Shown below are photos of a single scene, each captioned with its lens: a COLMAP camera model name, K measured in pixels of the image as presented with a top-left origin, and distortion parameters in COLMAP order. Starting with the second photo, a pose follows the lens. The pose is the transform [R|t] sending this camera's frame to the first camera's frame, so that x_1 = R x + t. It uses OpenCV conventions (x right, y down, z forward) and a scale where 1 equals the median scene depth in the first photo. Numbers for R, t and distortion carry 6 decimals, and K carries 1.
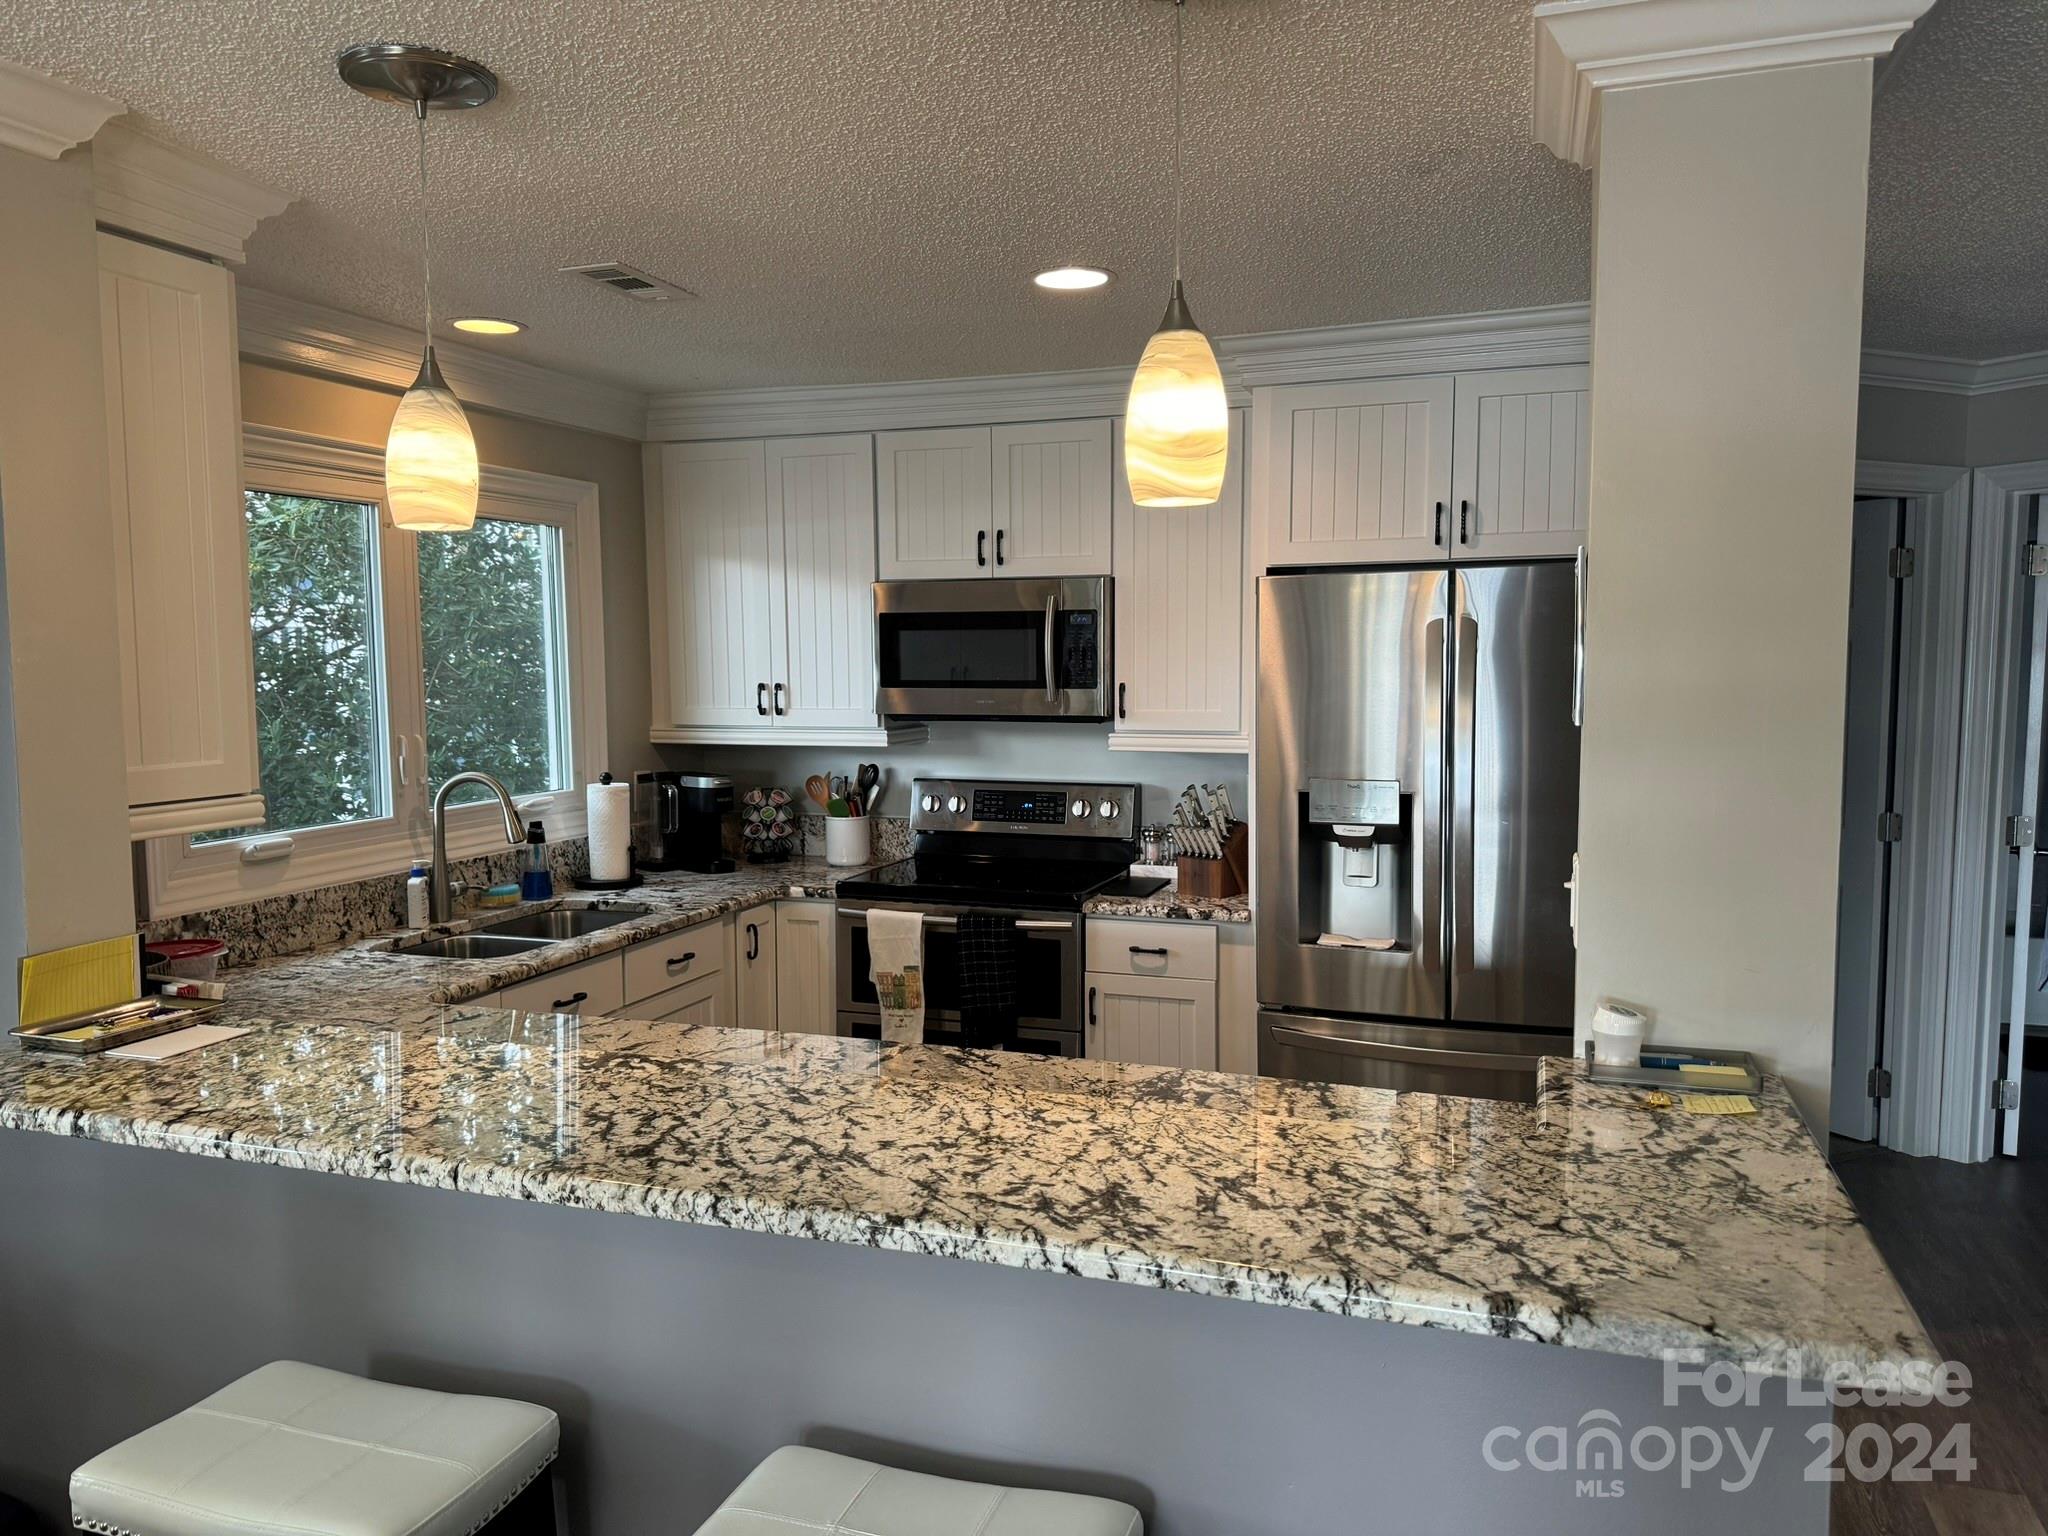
lens RADIAL K [[1434.1, 0, 1024.0], [0, 1434.1, 768.0], [0, 0, 1]] dist [0.098076, -0.145017]
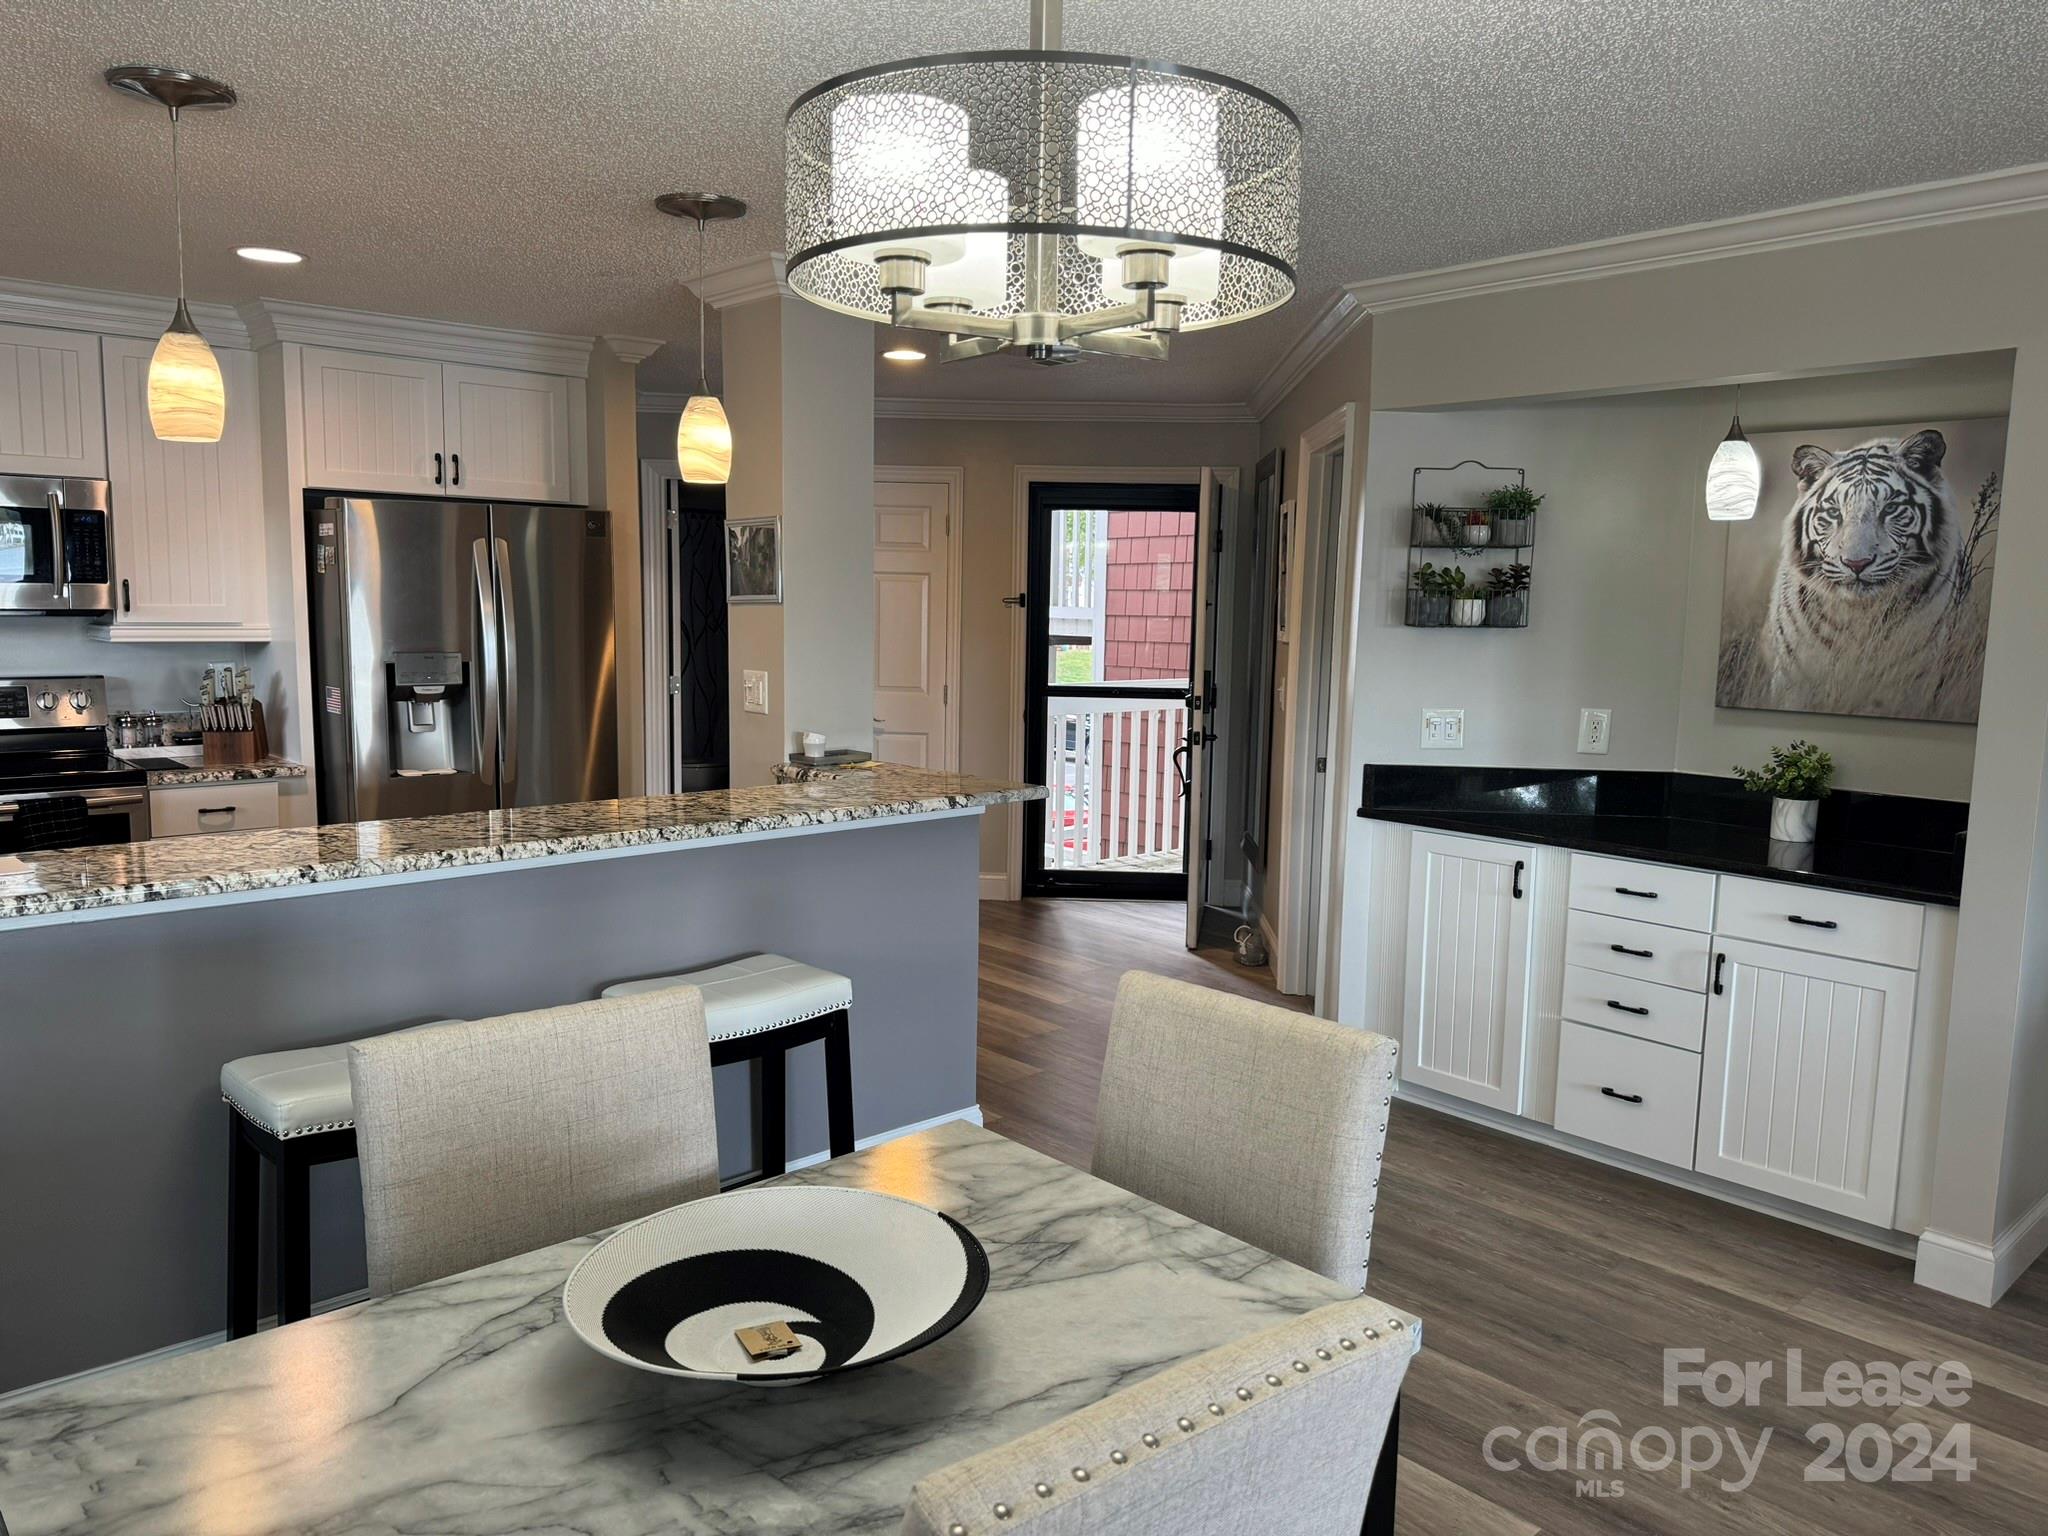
lens RADIAL K [[1435.1, 0, 1032.3], [0, 1435.1, 763.3], [0, 0, 1]] dist [0.058775, -0.092026]
pose [[0.470889, -0.089937, 0.877596, -0.639279], [0.047497, 0.995932, 0.076580, 0.030957], [-0.880913, 0.005622, 0.473245, -0.142441]]
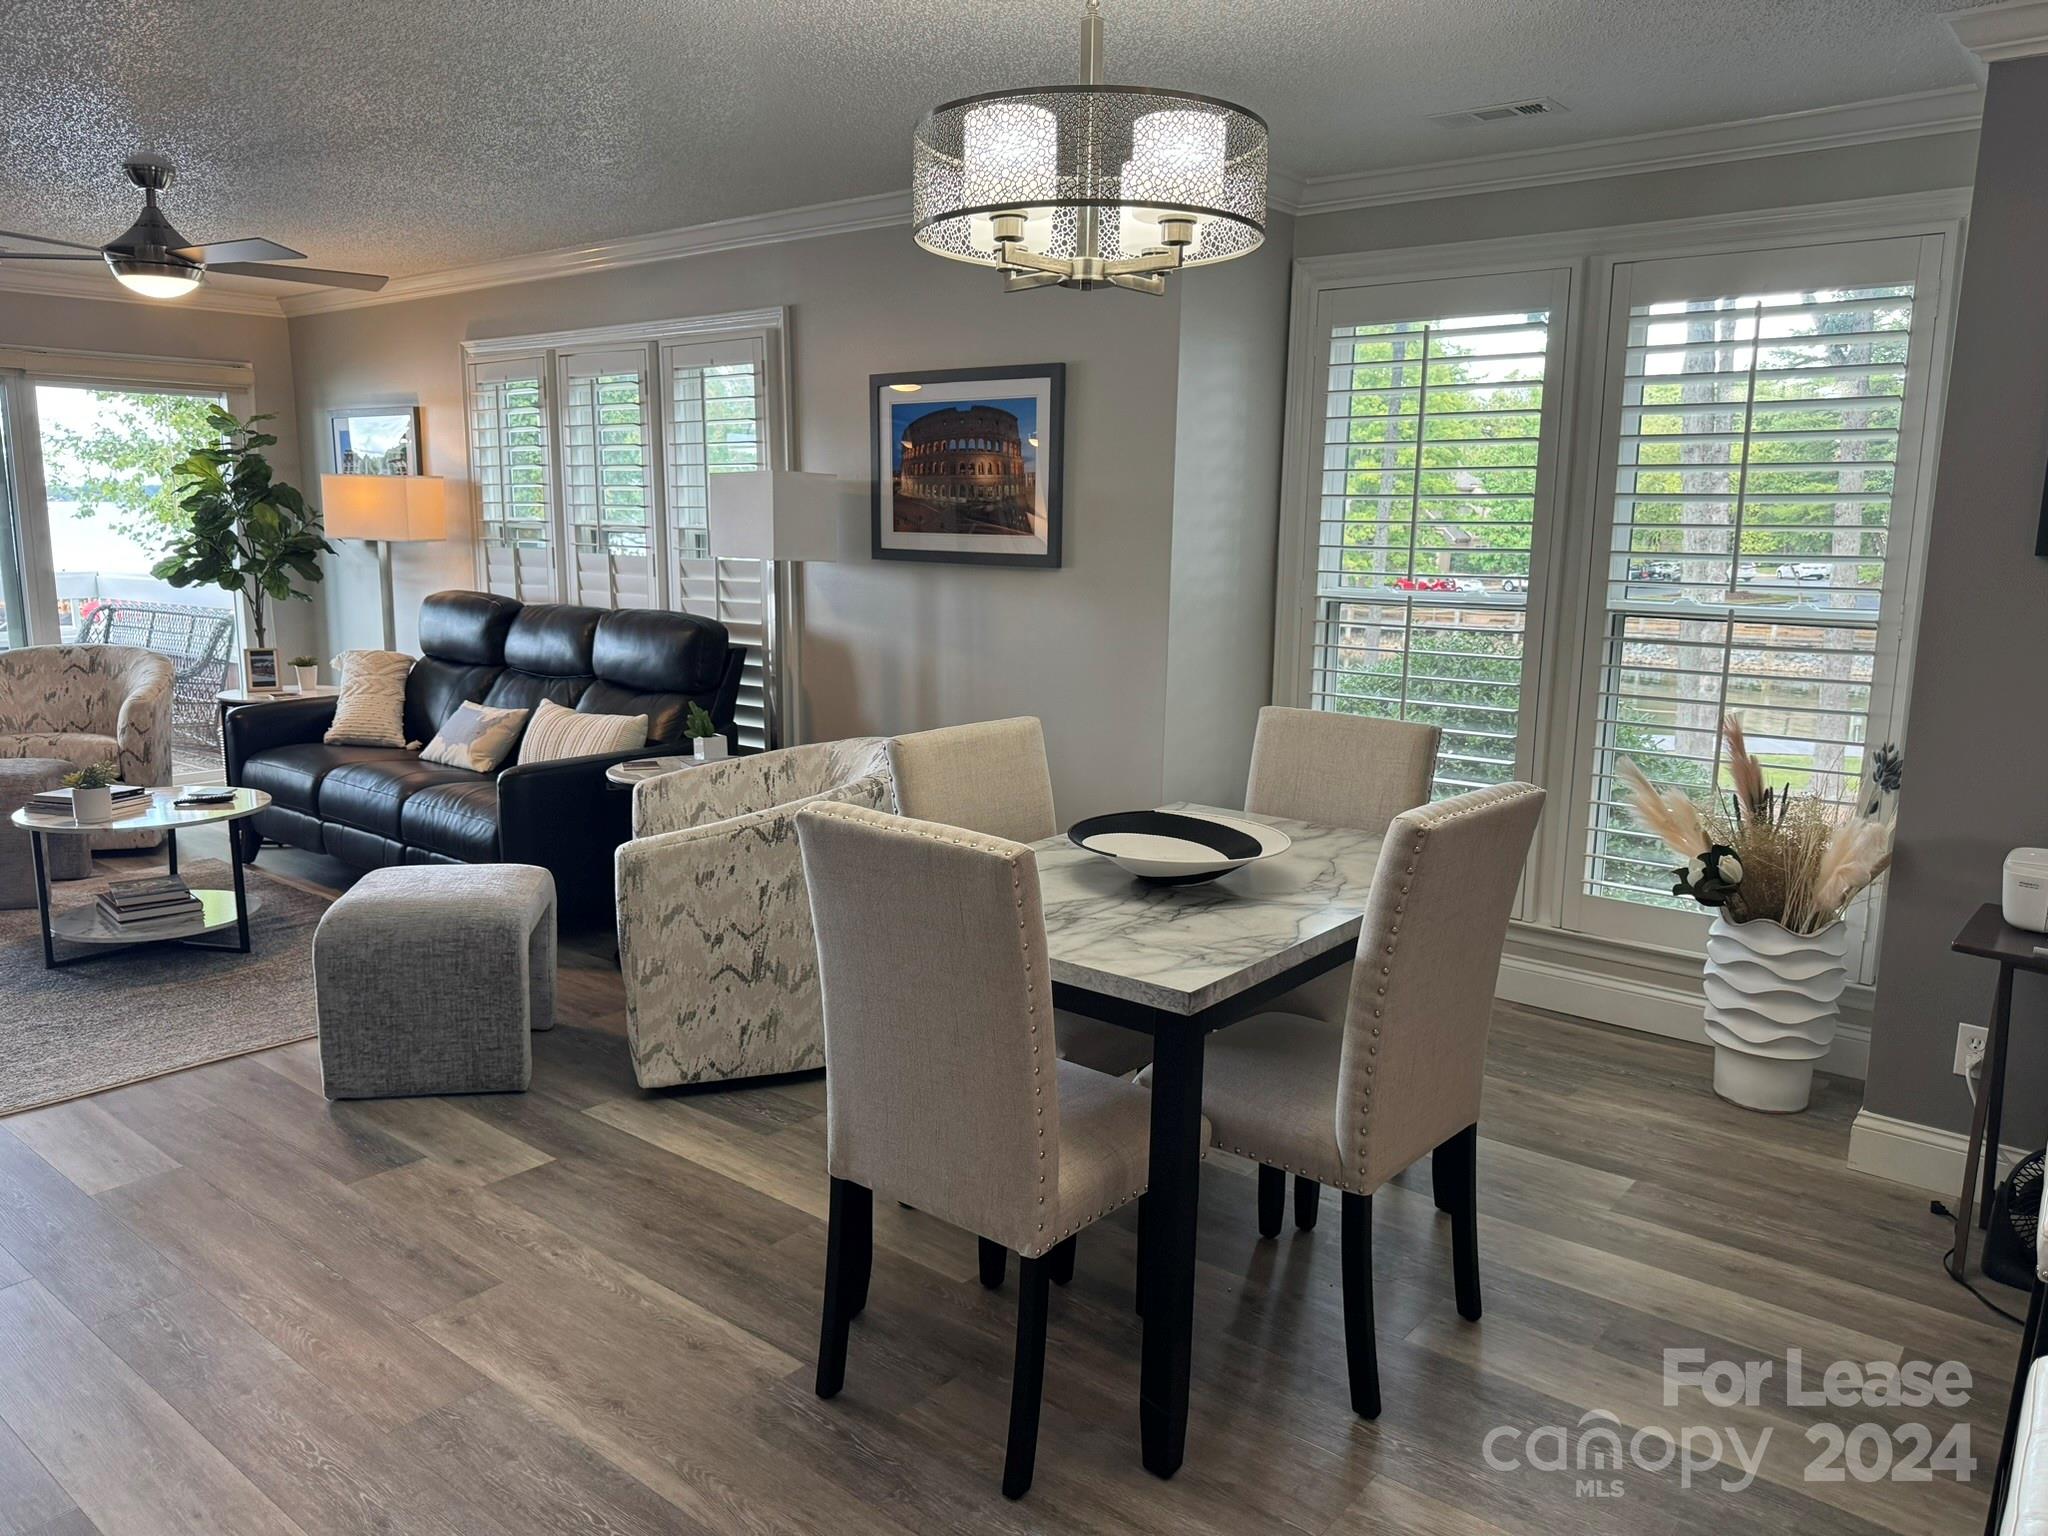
lens RADIAL K [[1434.1, 0, 1024.0], [0, 1434.1, 768.0], [0, 0, 1]] dist [0.098076, -0.145017]
pose [[-0.330541, 0.163299, -0.929557, 0.285609], [-0.086639, 0.975509, 0.202179, 0.020995], [0.939807, 0.147364, -0.308297, 0.221591]]
